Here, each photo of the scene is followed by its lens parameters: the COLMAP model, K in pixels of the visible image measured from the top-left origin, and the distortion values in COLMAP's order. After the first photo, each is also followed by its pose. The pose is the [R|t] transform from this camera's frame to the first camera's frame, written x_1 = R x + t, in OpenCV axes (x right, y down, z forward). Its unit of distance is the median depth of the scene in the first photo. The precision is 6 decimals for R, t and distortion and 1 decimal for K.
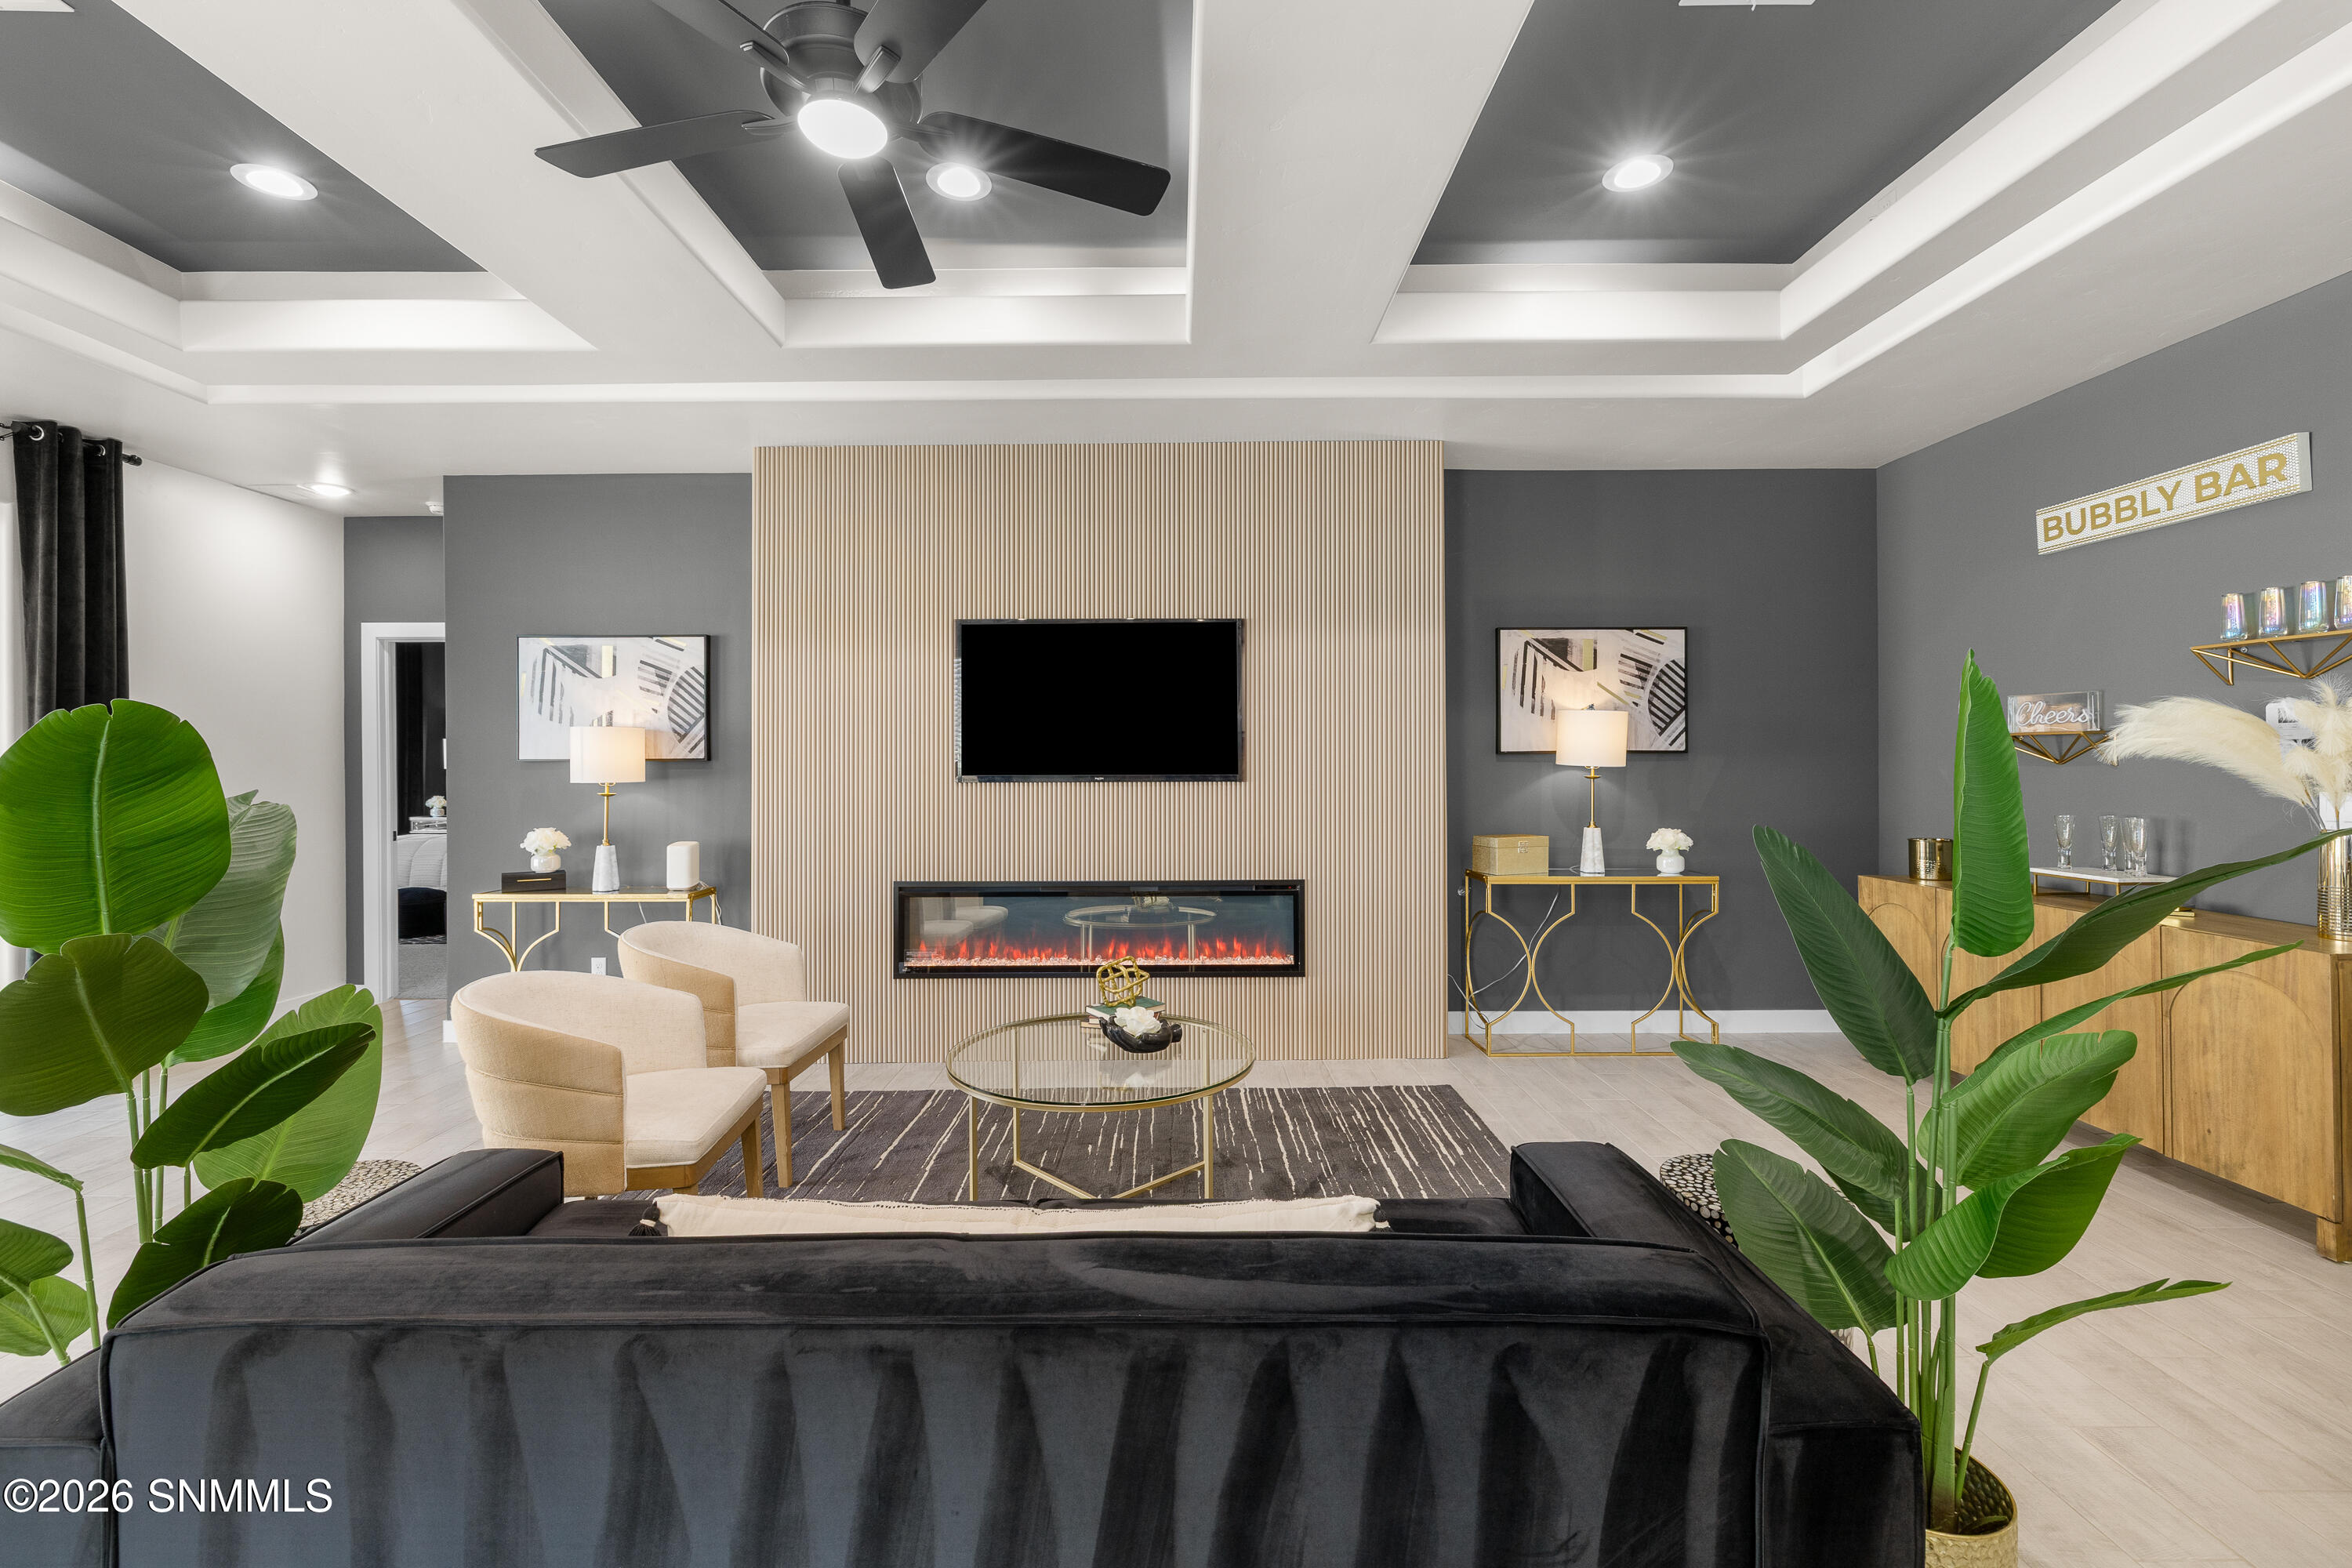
lens RADIAL K [[983.3, 0, 1178.2], [0, 983.3, 765.4], [0, 0, 1]] dist [-0.002659, -0.000652]
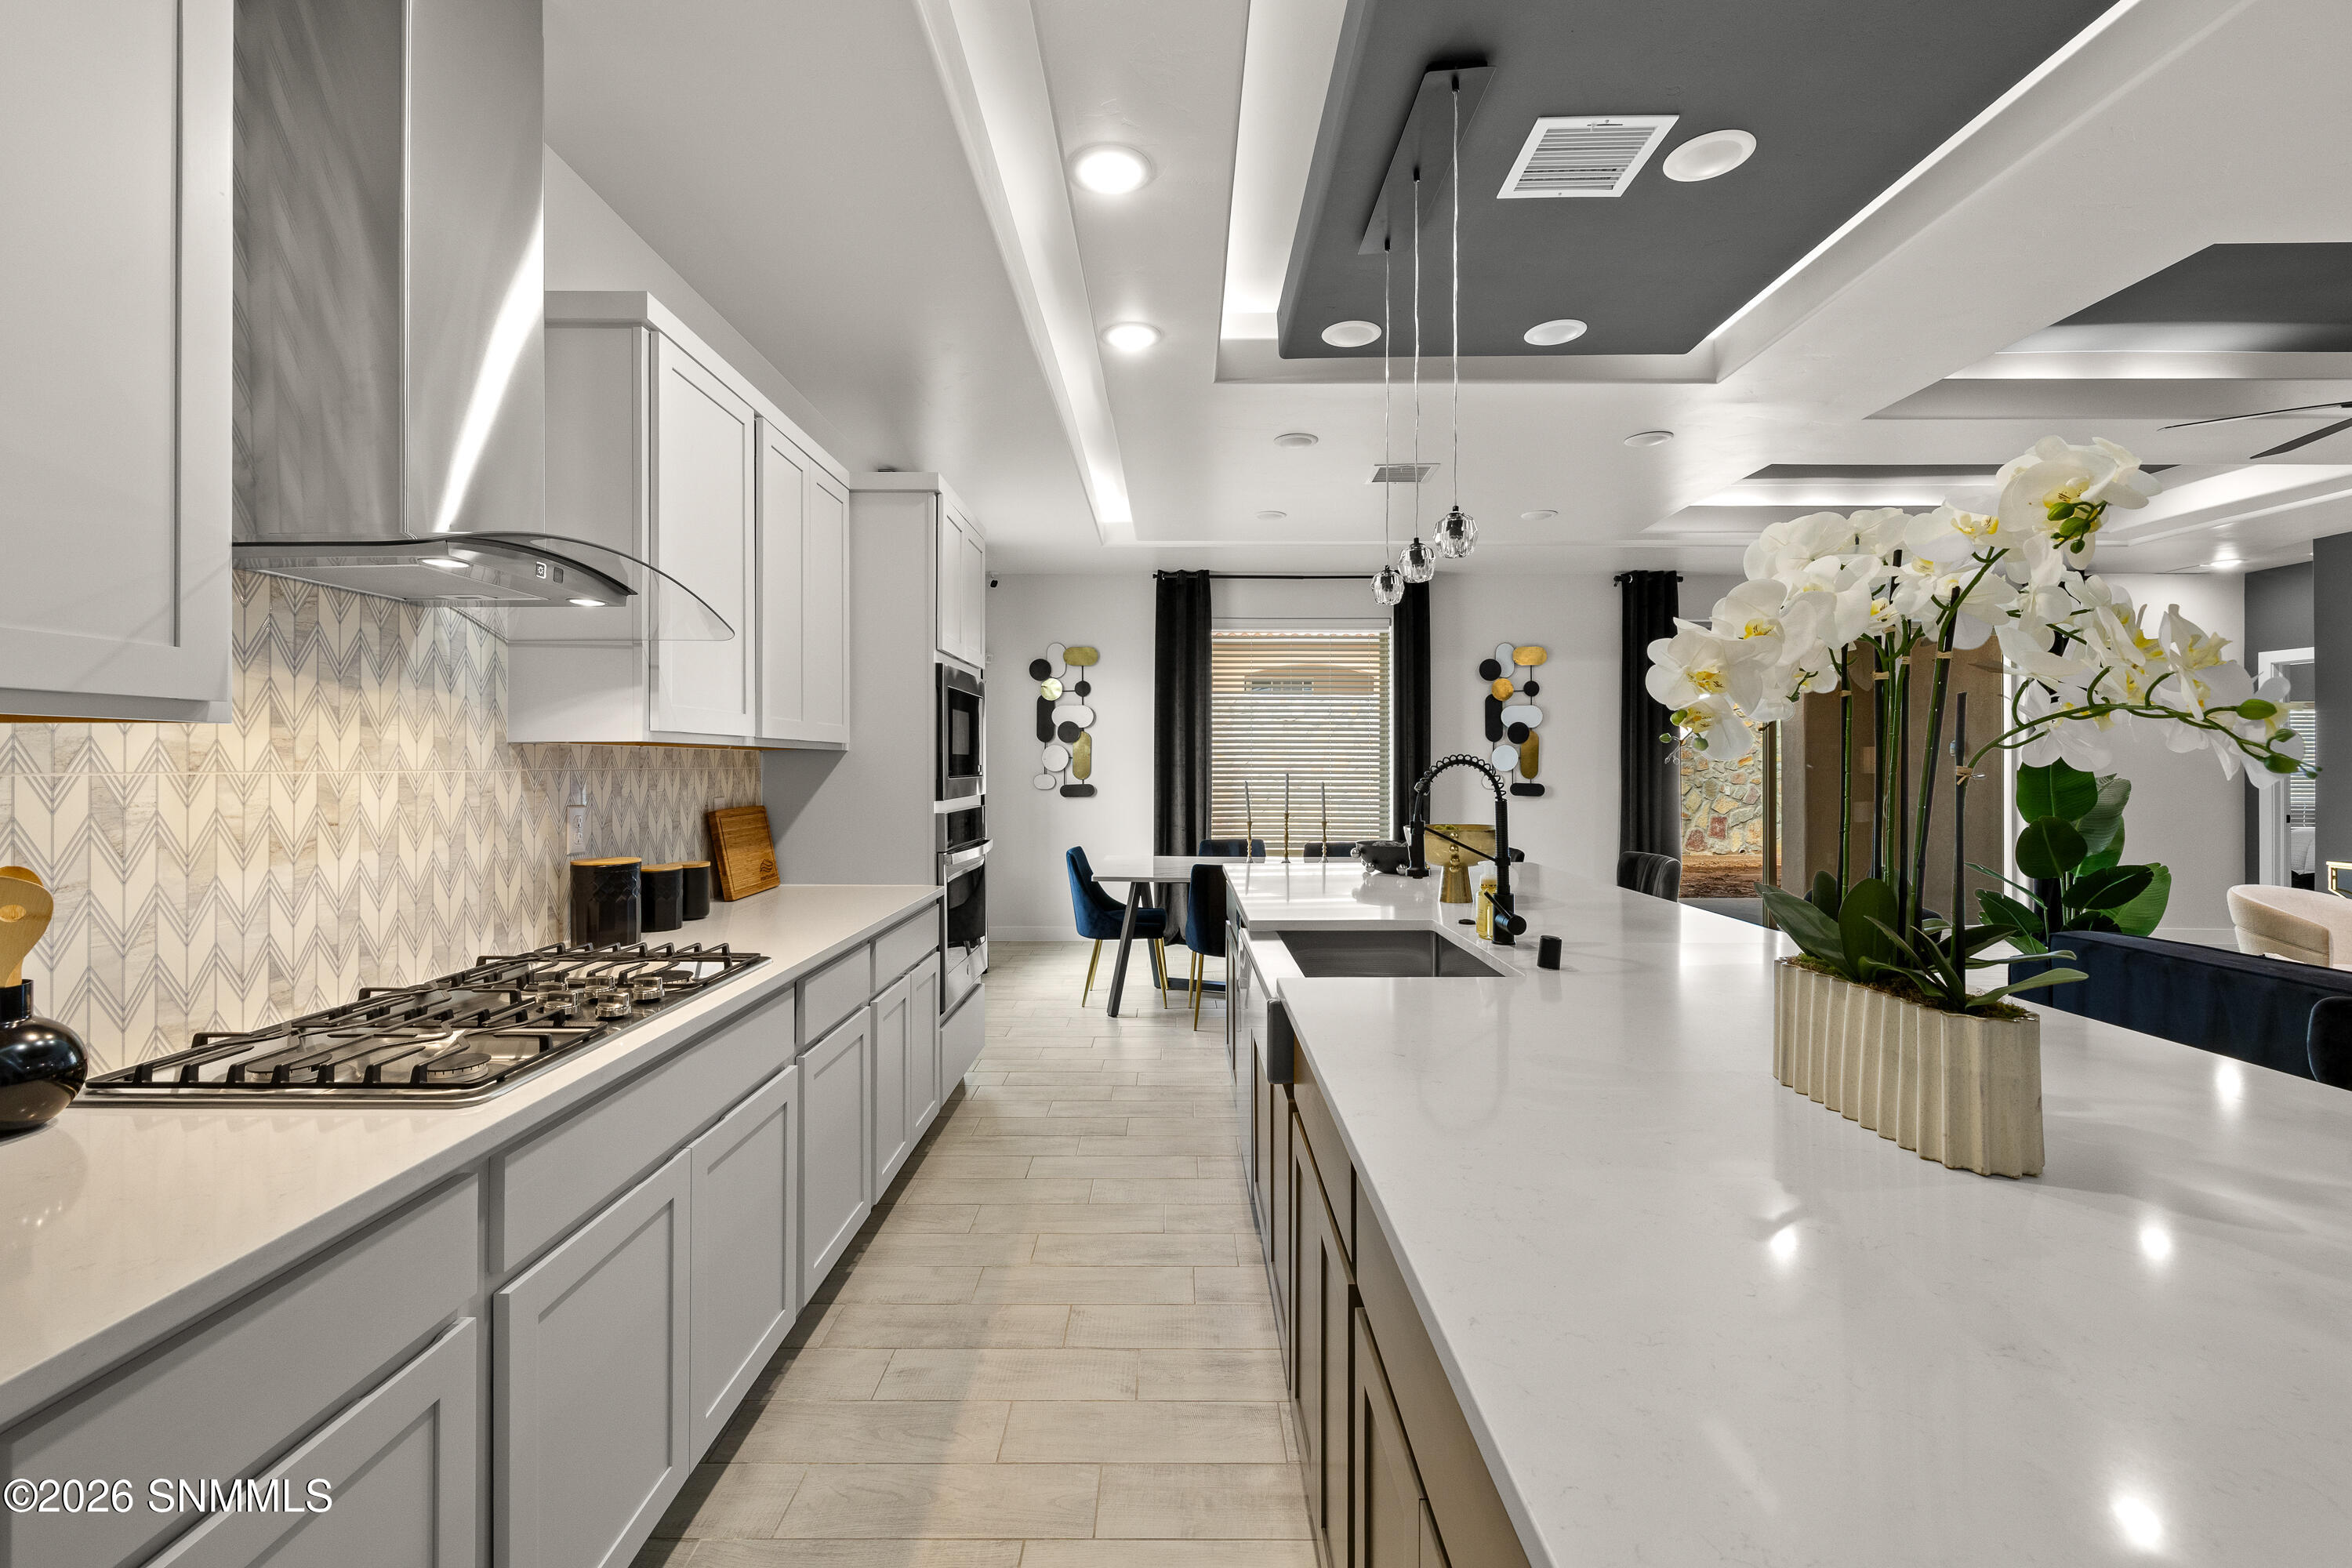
lens RADIAL K [[983.3, 0, 1178.2], [0, 983.3, 765.4], [0, 0, 1]] dist [-0.002659, -0.000652]
pose [[-0.017273, 0.006379, -0.999830, 1.175493], [-0.003857, 0.999972, 0.006446, 0.002236], [0.999843, 0.003968, -0.017248, -0.978137]]
